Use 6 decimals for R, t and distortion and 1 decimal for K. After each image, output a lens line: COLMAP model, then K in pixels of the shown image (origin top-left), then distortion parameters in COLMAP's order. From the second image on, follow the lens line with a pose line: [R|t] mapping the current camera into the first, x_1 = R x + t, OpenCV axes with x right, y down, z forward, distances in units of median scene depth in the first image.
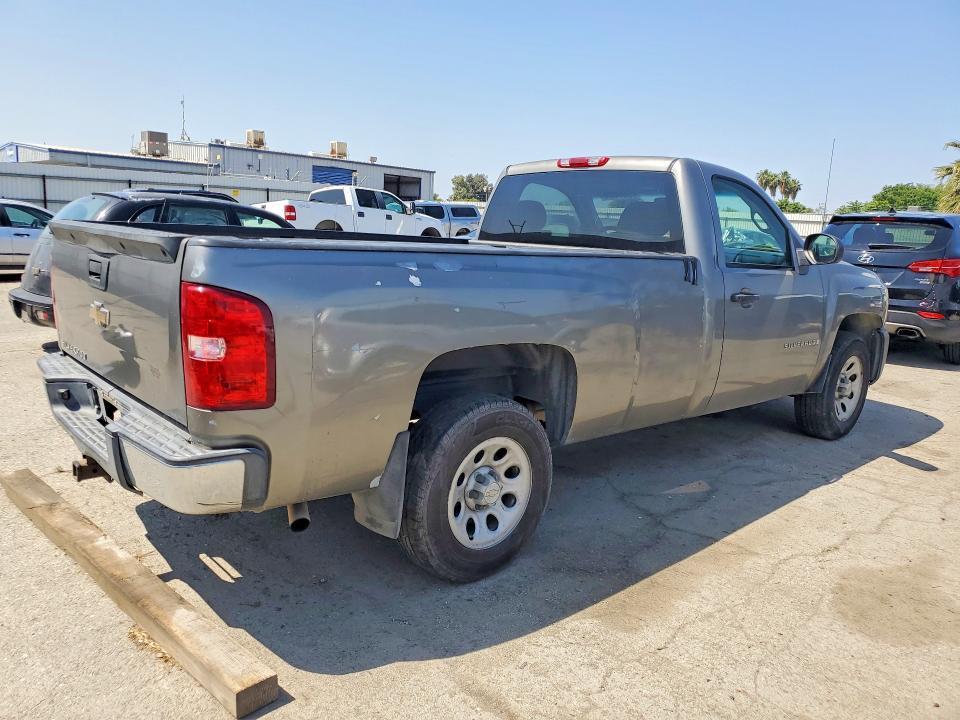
lens RADIAL K [[723.8, 0, 478.3], [0, 723.8, 359.6], [0, 0, 1]] dist [-0.007086, -0.011152]
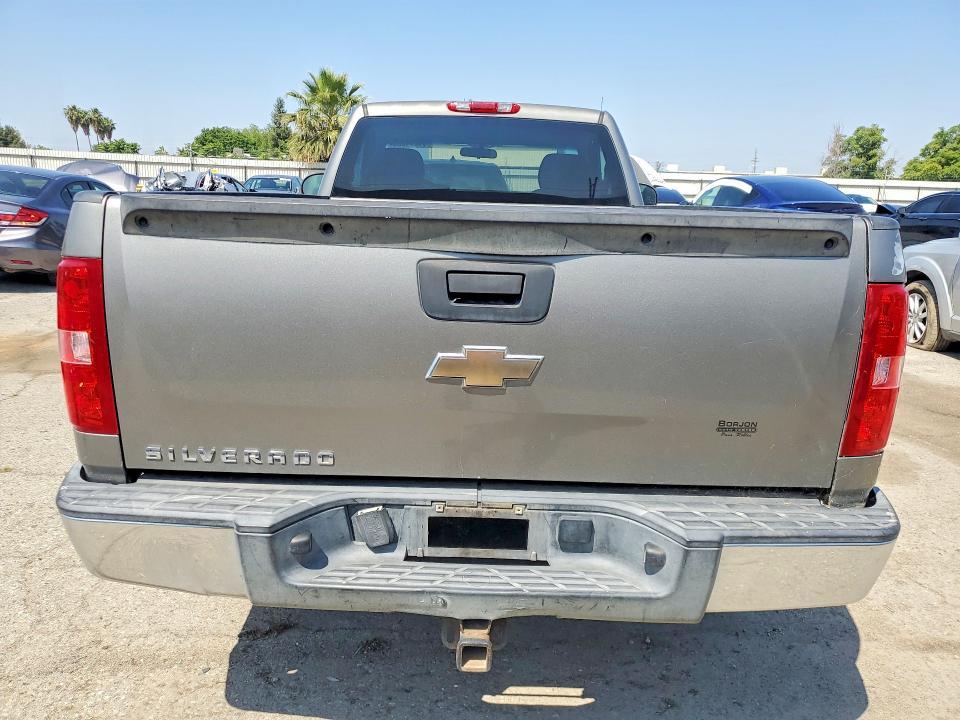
lens RADIAL K [[723.8, 0, 479.4], [0, 723.8, 359.4], [0, 0, 1]] dist [-0.007086, -0.011152]
pose [[0.677404, -0.186629, 0.711543, -0.571548], [0.132066, 0.982420, 0.131947, -0.086150], [-0.723659, 0.004589, 0.690142, 0.393247]]
